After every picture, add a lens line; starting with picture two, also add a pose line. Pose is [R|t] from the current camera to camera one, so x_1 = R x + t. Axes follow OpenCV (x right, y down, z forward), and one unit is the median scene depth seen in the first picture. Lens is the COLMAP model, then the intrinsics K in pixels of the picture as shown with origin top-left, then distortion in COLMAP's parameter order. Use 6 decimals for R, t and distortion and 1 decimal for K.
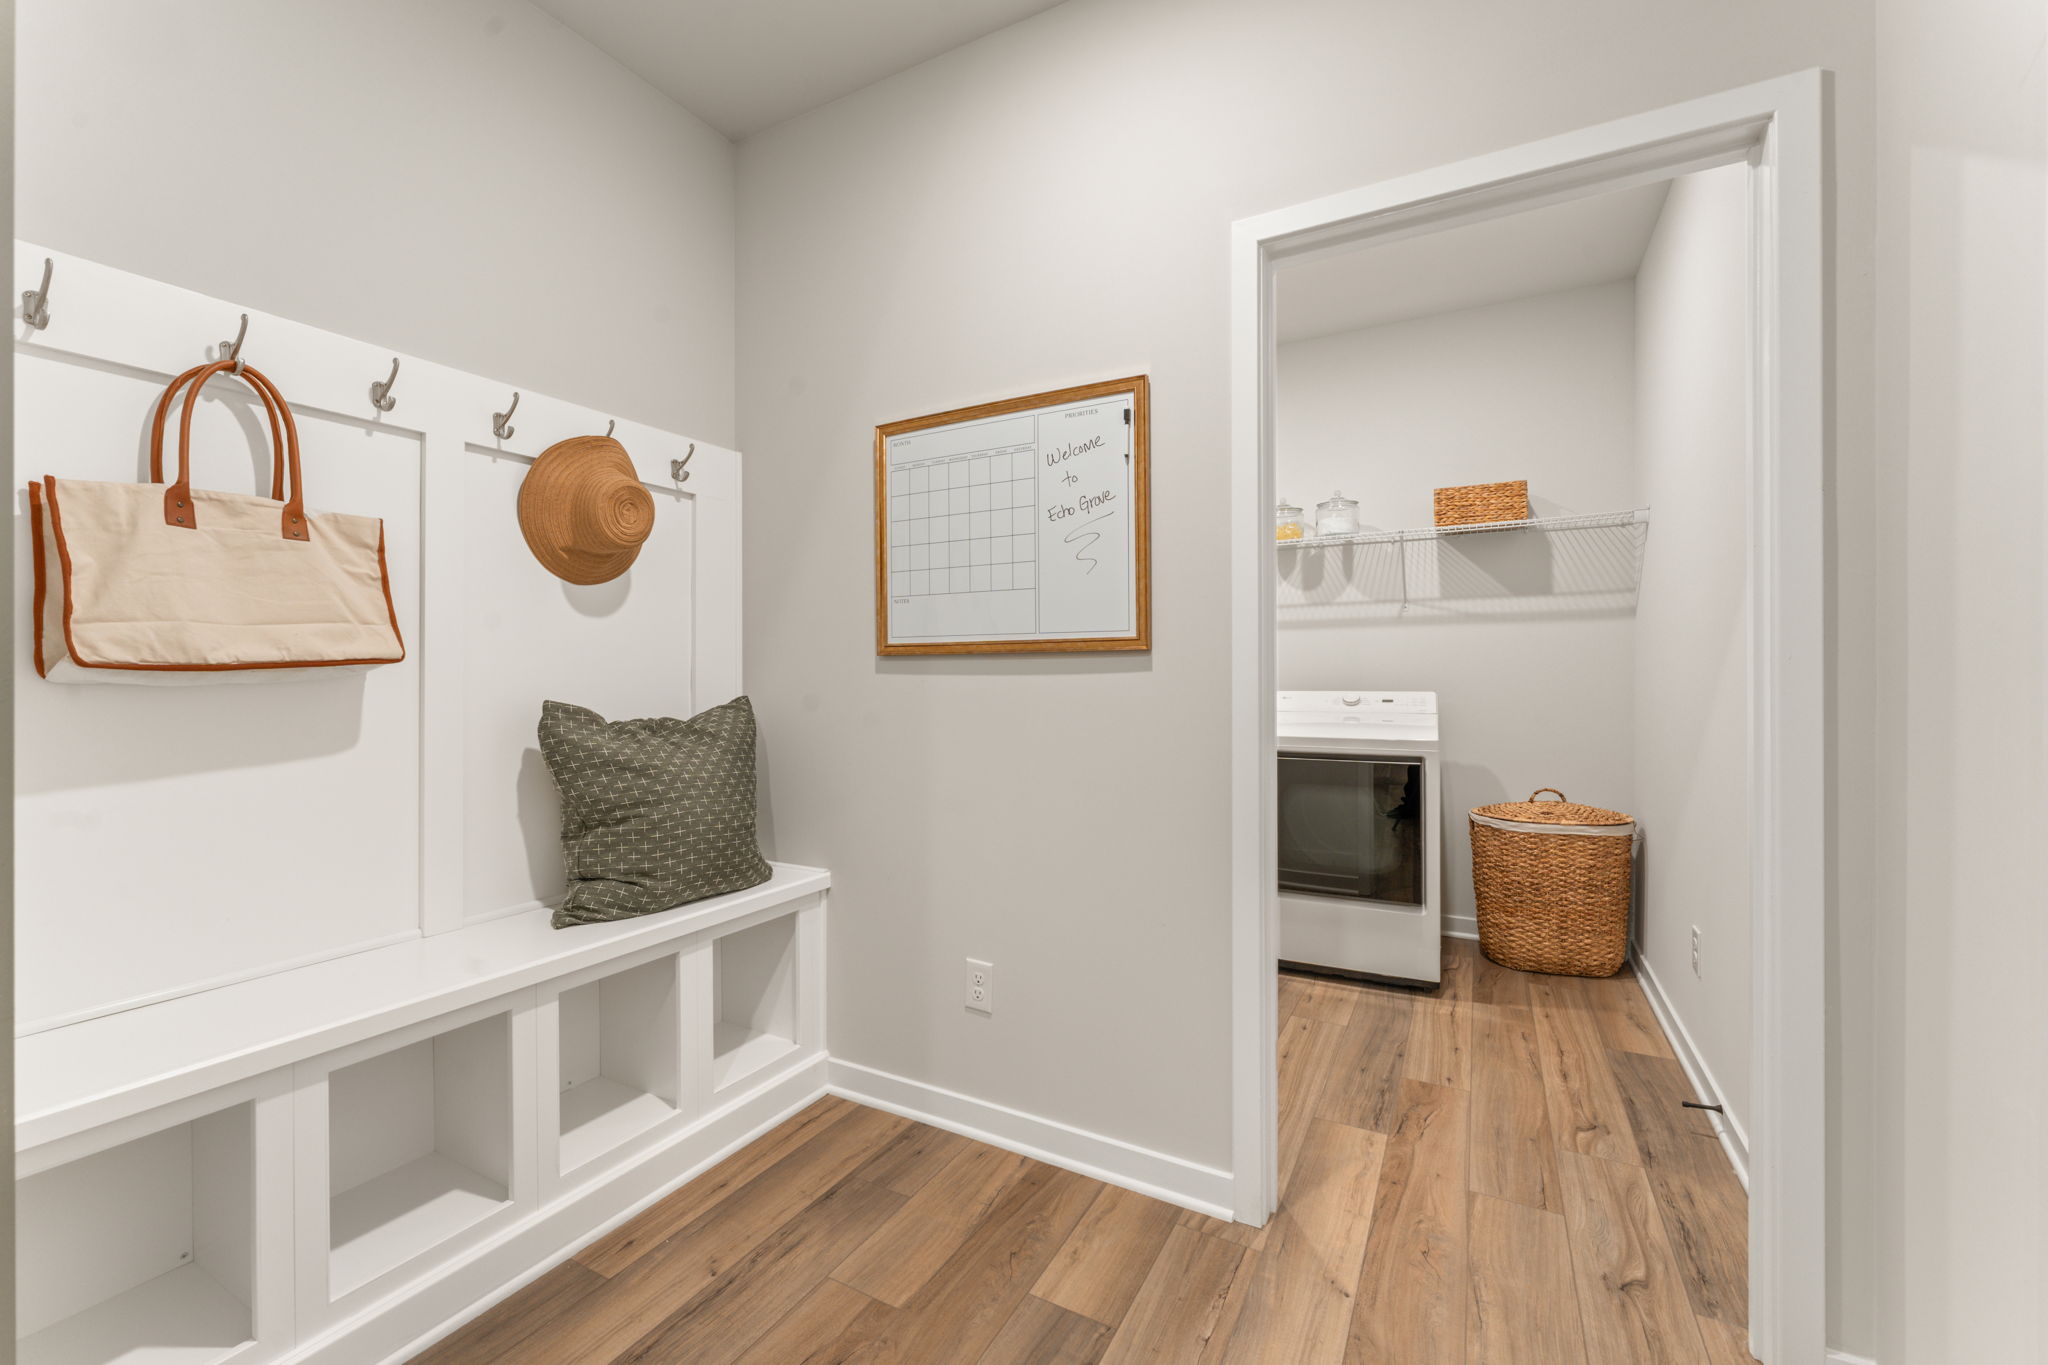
lens RADIAL K [[841.0, 0, 1023.3], [0, 841.0, 679.4], [0, 0, 1]] dist [0.001881, -0.000686]
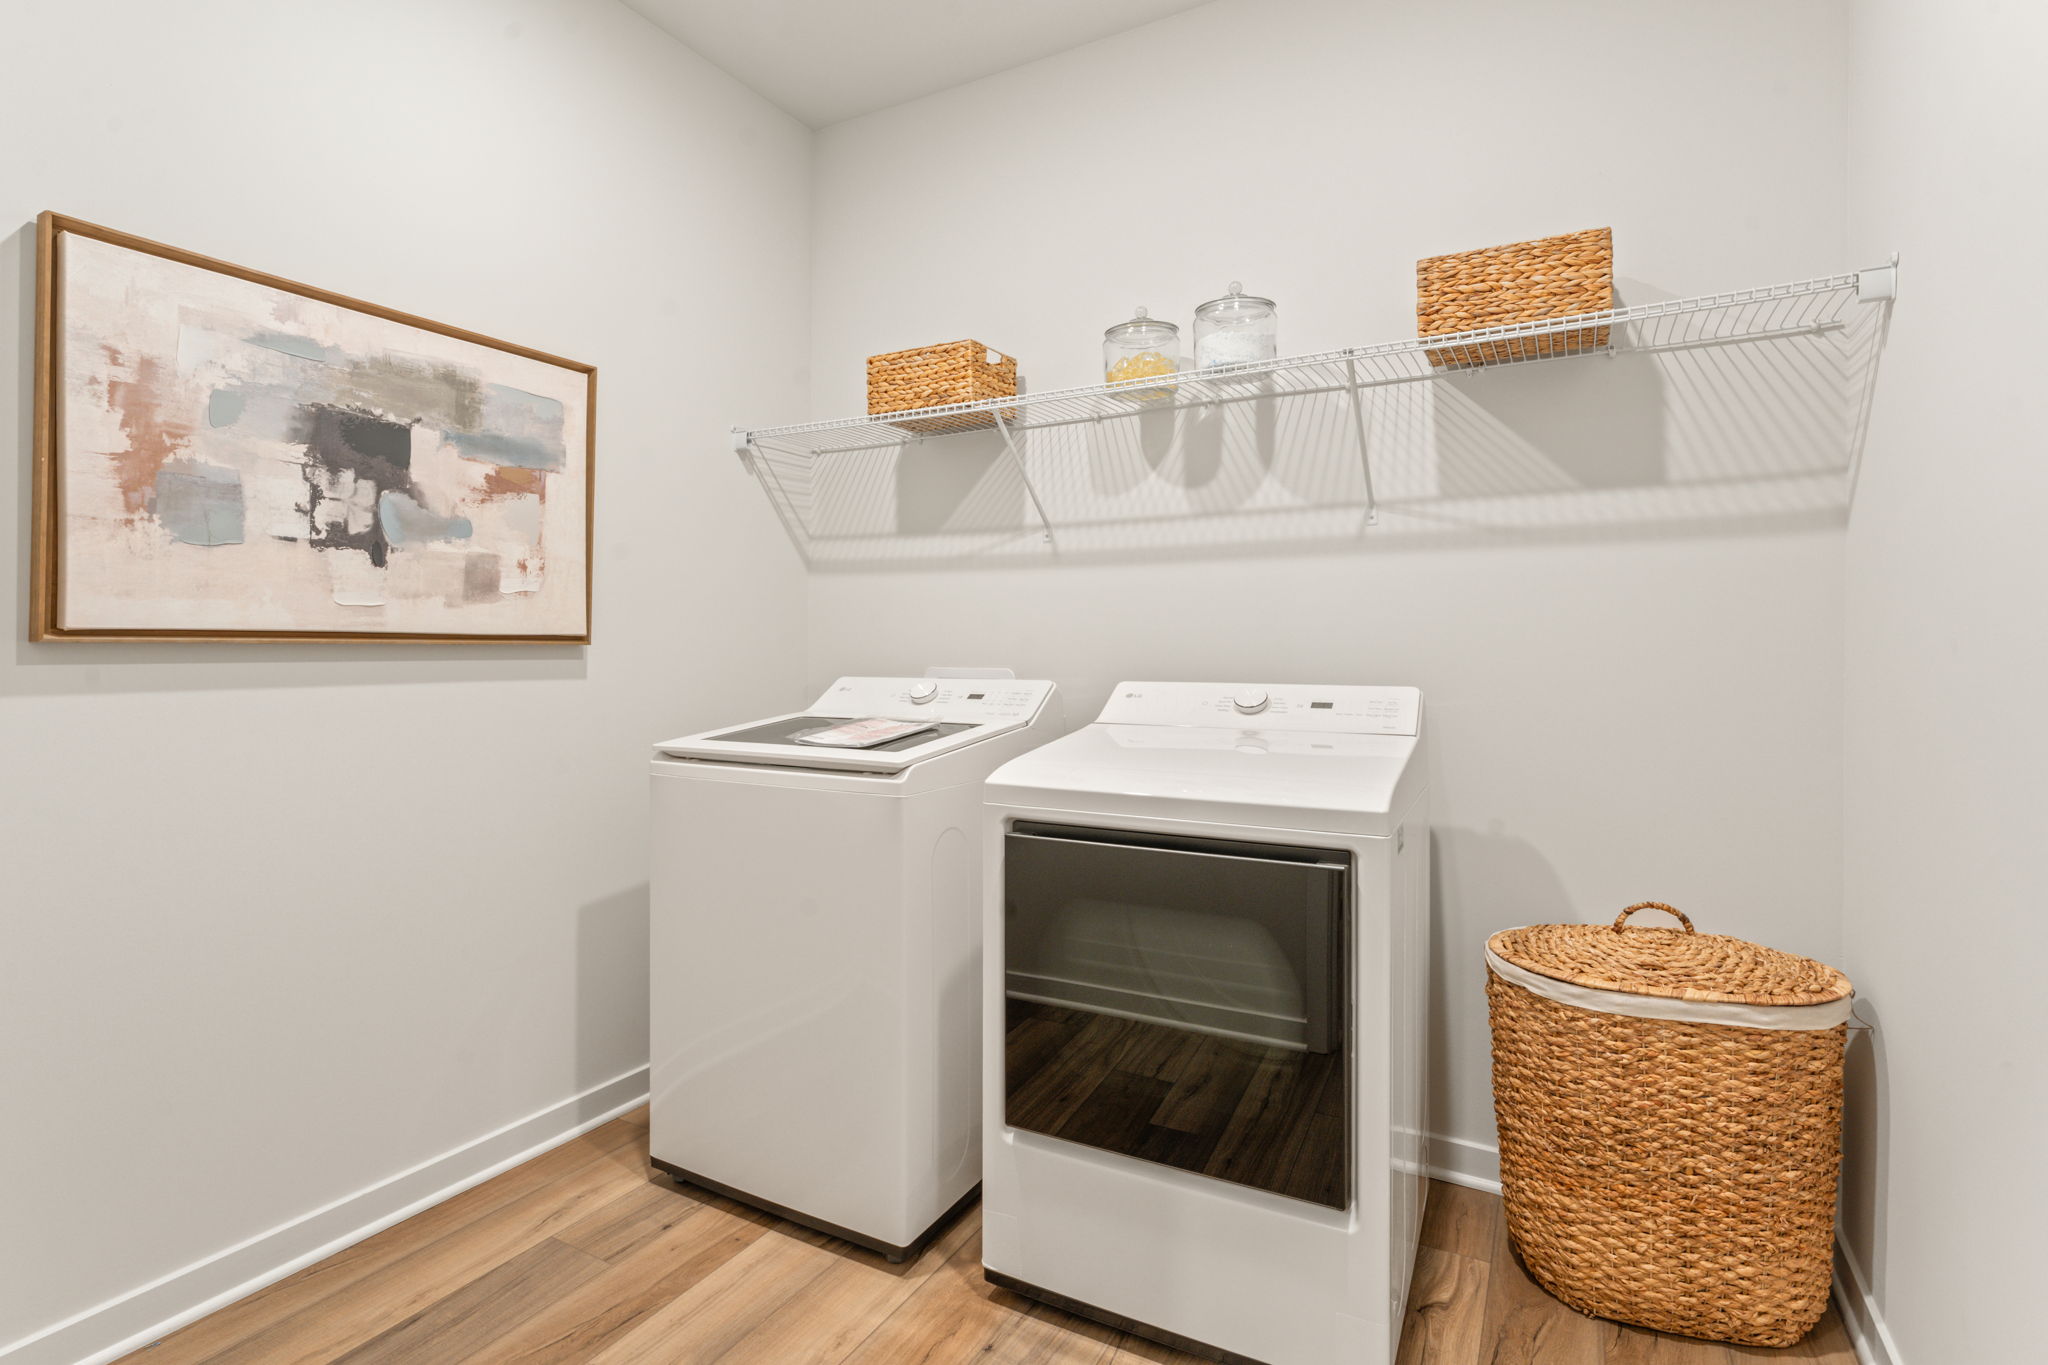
lens RADIAL K [[991.6, 0, 1030.2], [0, 991.6, 651.2], [0, 0, 1]] dist [-0.000854, 0.000739]
pose [[0.999968, 0.007193, -0.003616, 0.281721], [-0.007207, 0.999966, -0.003891, -0.002043], [0.003588, 0.003917, 0.999986, 0.453861]]
